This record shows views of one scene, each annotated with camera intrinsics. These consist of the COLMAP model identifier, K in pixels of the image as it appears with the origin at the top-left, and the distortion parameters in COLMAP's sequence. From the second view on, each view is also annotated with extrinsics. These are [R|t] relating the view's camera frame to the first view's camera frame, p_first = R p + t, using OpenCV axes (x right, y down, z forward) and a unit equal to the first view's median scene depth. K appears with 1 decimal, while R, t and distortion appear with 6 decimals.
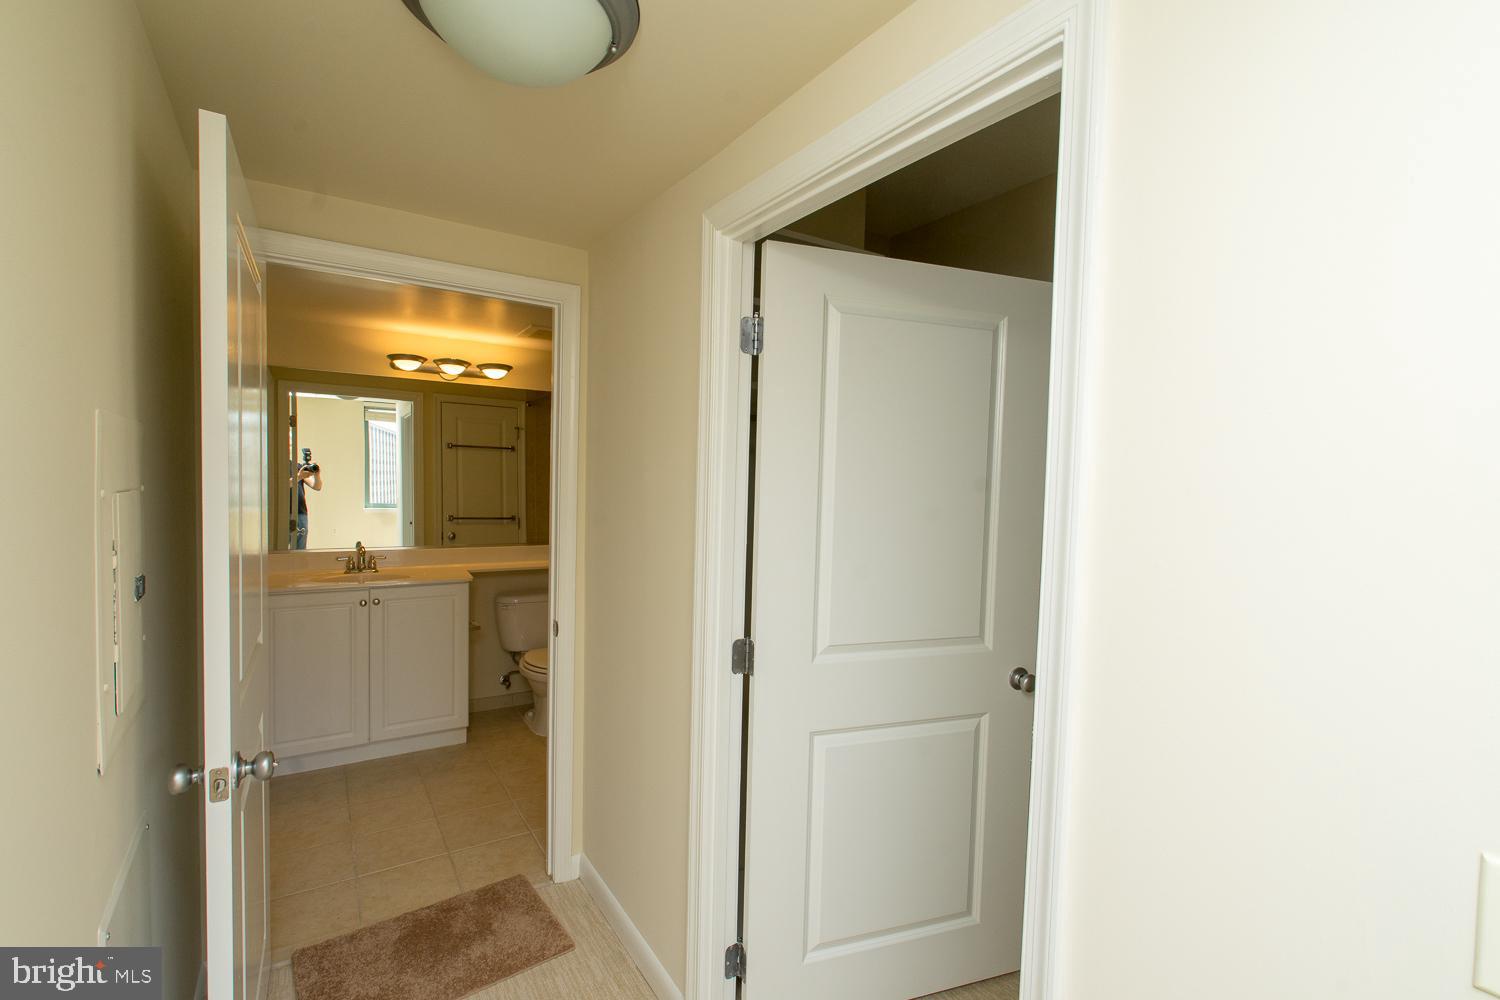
lens RADIAL K [[672.2, 0, 747.8], [0, 672.2, 499.6], [0, 0, 1]] dist [-0.002057, 0.002294]
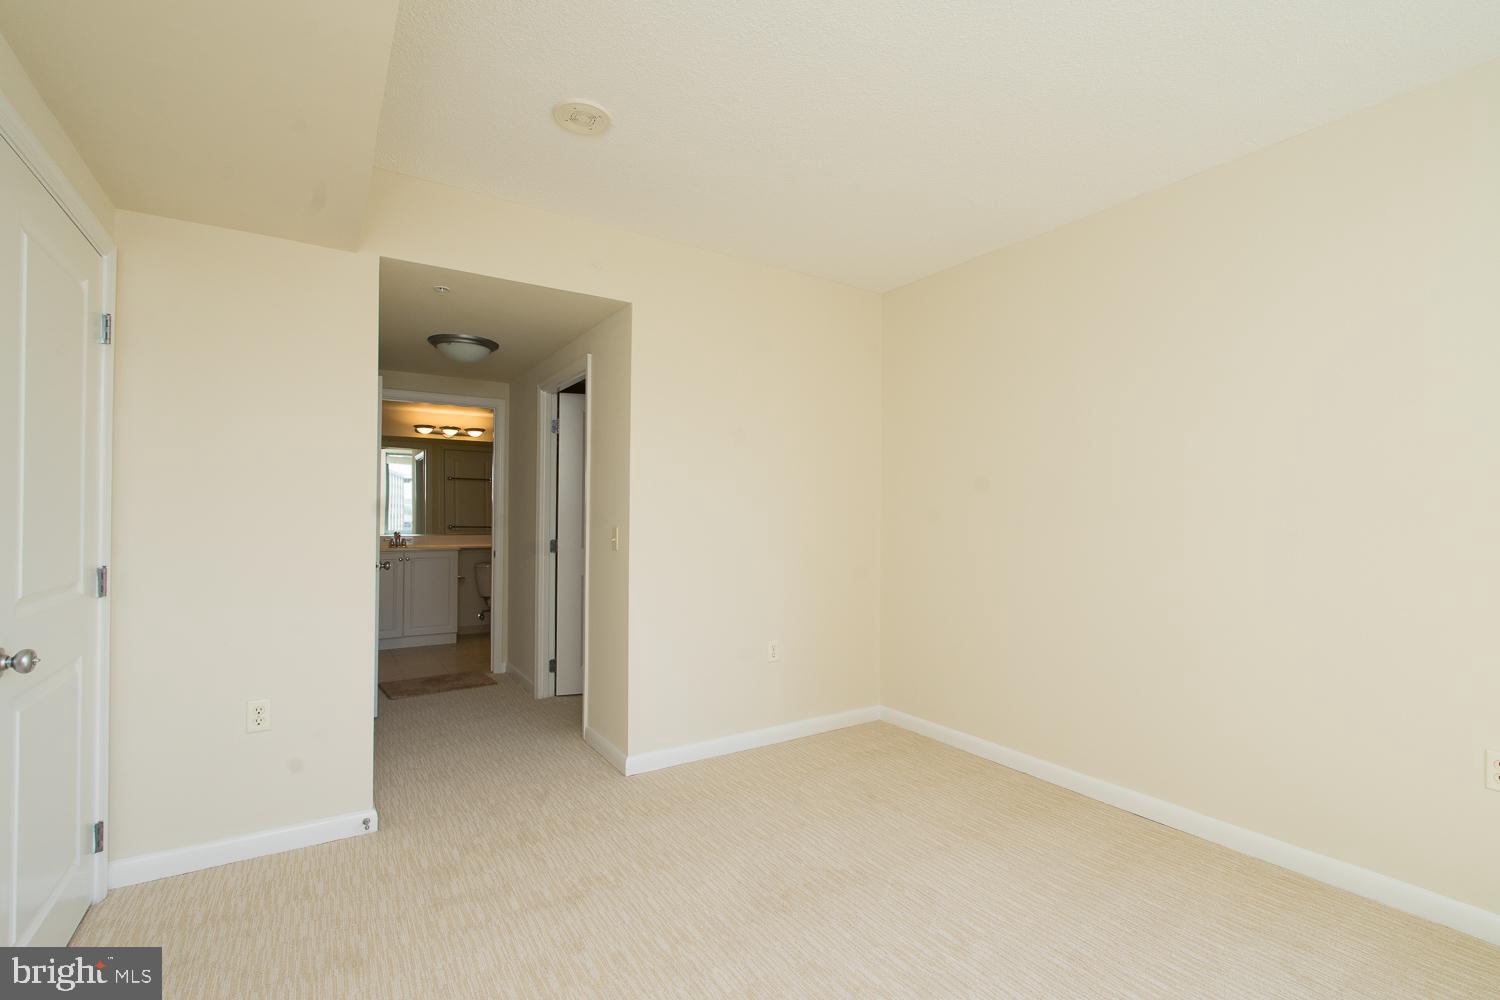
lens RADIAL K [[672.2, 0, 749.9], [0, 672.2, 505.9], [0, 0, 1]] dist [-0.002057, 0.002294]
pose [[0.999874, -0.015274, -0.004421, 0.345371], [0.015033, 0.998628, -0.050155, 0.097311], [0.005181, 0.050082, 0.998732, -0.733877]]
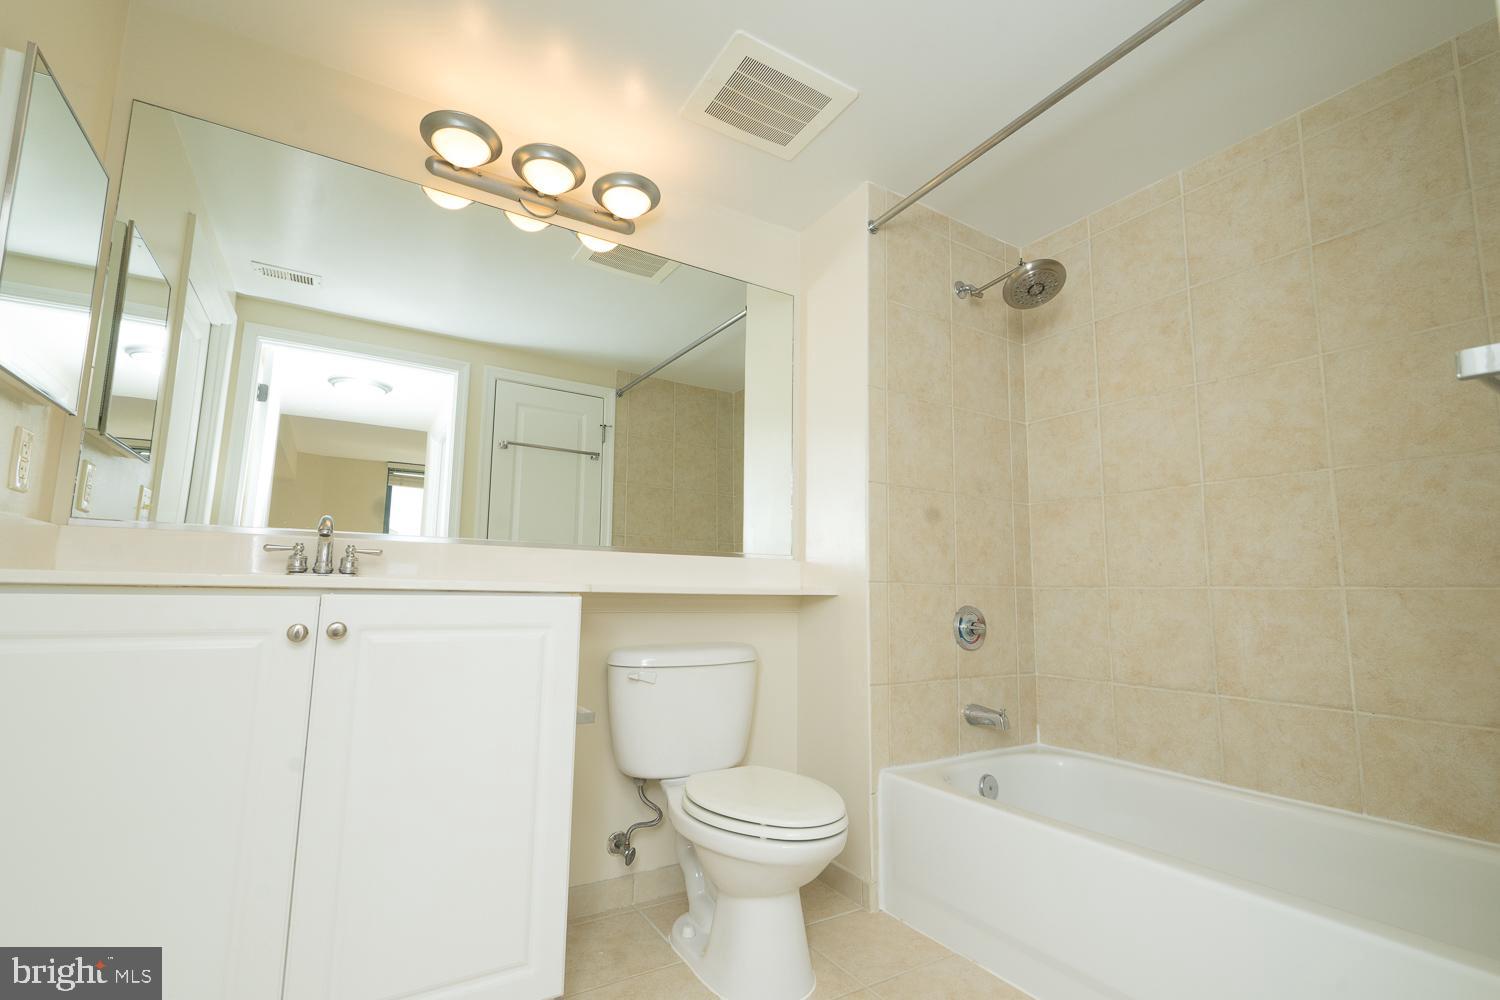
lens RADIAL K [[672.2, 0, 759.6], [0, 672.2, 493.3], [0, 0, 1]] dist [-0.002057, 0.002294]
pose [[0.999791, -0.012501, -0.016179, -0.272551], [0.009543, 0.985144, -0.171466, 0.120287], [0.018083, 0.171276, 0.985057, 0.541790]]
